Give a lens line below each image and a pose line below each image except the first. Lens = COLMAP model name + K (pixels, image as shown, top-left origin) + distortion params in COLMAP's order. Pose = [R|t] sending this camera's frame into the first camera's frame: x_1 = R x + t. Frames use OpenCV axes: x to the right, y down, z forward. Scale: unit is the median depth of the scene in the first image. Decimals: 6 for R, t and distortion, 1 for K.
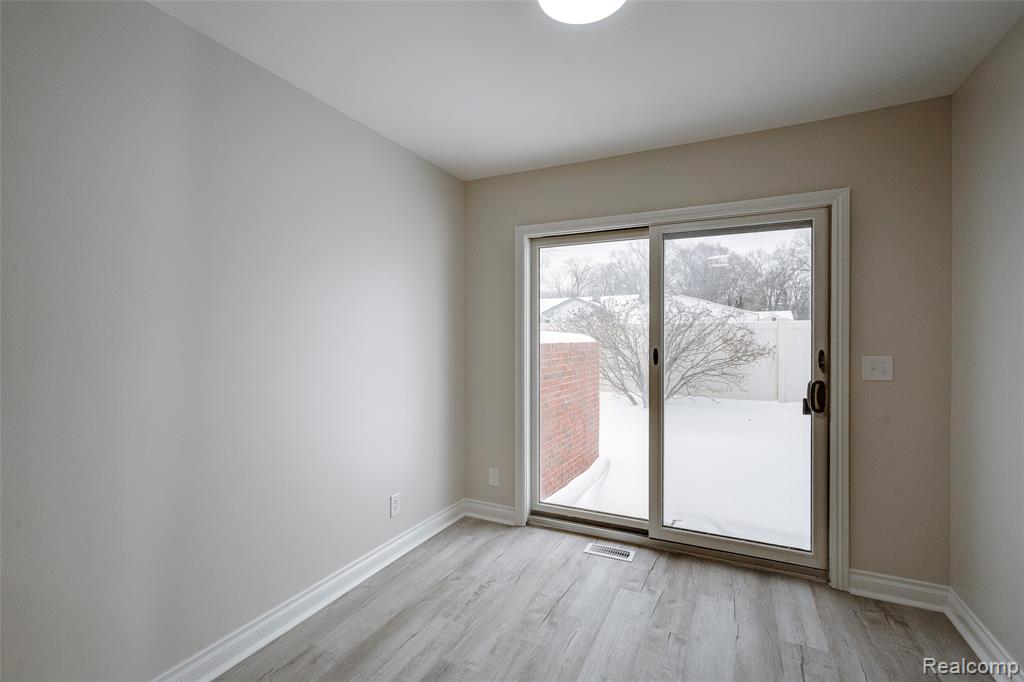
lens RADIAL K [[464.1, 0, 510.2], [0, 464.1, 337.8], [0, 0, 1]] dist [-0.002473, 0.000482]
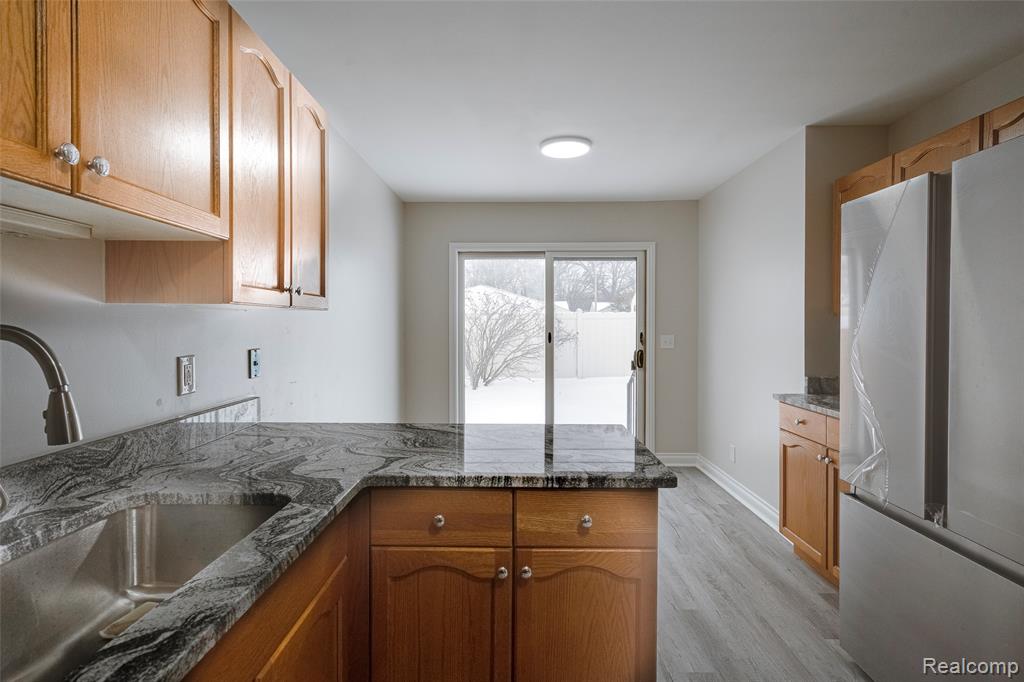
lens RADIAL K [[514.4, 0, 511.8], [0, 514.4, 330.9], [0, 0, 1]] dist [-0.024598, 0.000432]
pose [[0.900501, -0.007229, 0.434793, -0.531846], [0.003795, 0.999954, 0.008766, 0.002506], [-0.434837, -0.006244, 0.900488, -0.462667]]
